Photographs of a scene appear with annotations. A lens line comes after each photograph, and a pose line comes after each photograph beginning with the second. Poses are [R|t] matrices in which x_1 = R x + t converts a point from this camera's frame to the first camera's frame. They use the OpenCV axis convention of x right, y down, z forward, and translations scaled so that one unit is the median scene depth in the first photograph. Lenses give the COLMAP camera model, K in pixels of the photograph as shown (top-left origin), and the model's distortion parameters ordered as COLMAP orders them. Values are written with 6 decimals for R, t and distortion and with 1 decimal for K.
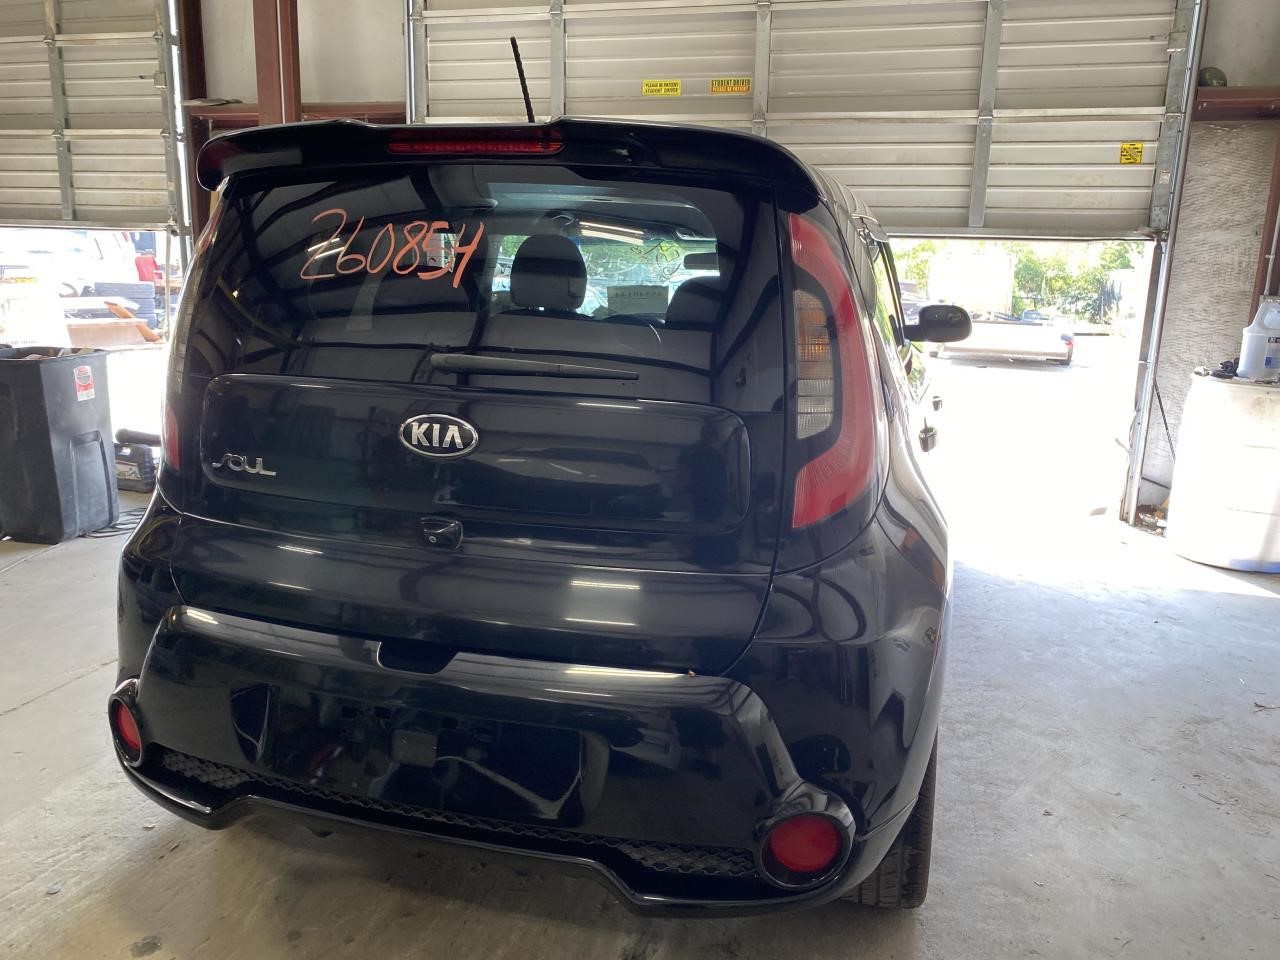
lens RADIAL K [[965.8, 0, 640.0], [0, 965.8, 480.0], [0, 0, 1]] dist [0.006758, -0.002045]
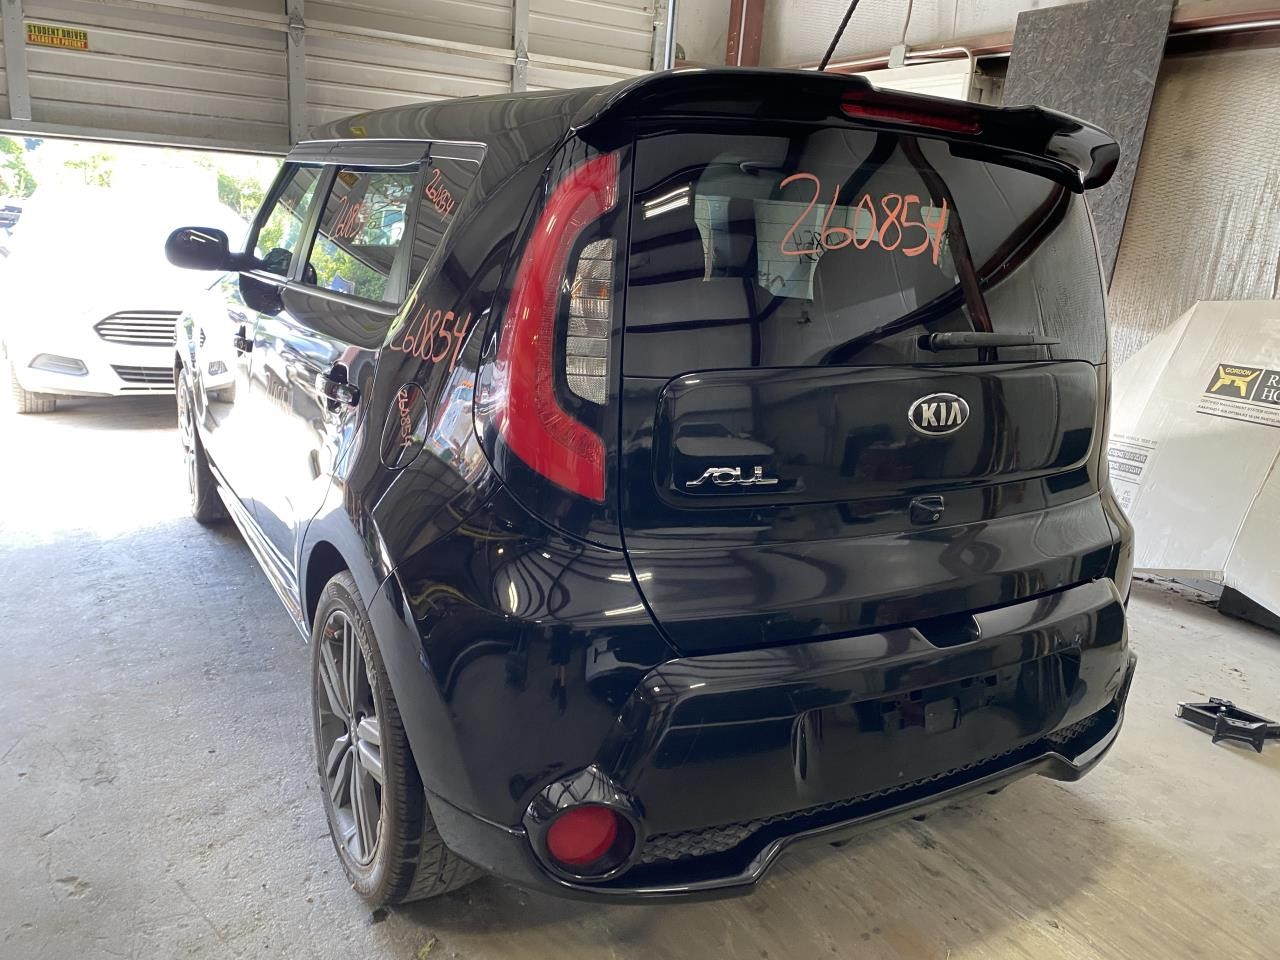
lens RADIAL K [[959.8, 0, 622.9], [0, 959.8, 481.6], [0, 0, 1]] dist [0.006832, 0.006077]
pose [[0.721100, -0.166388, 0.672554, -1.058189], [0.107949, 0.985861, 0.128159, -0.131311], [-0.684369, -0.019814, 0.728866, 0.461217]]
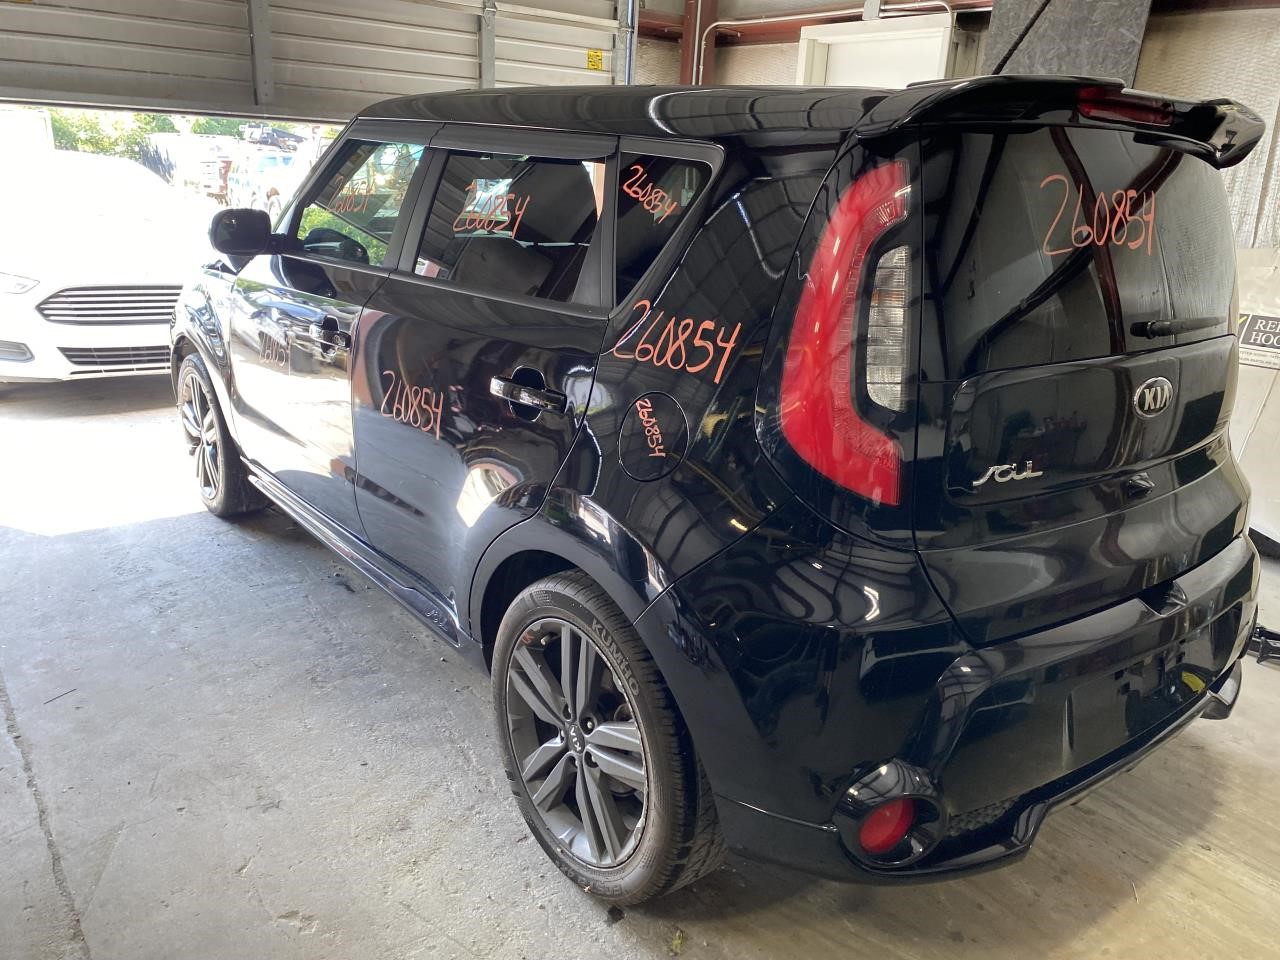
lens RADIAL K [[958.4, 0, 640.0], [0, 958.4, 480.0], [0, 0, 1]] dist [0.016008, -0.007759]
pose [[0.615515, -0.245483, 0.748919, -1.288935], [0.142272, 0.969251, 0.200776, -0.235993], [-0.775178, -0.017030, 0.631513, 0.716171]]
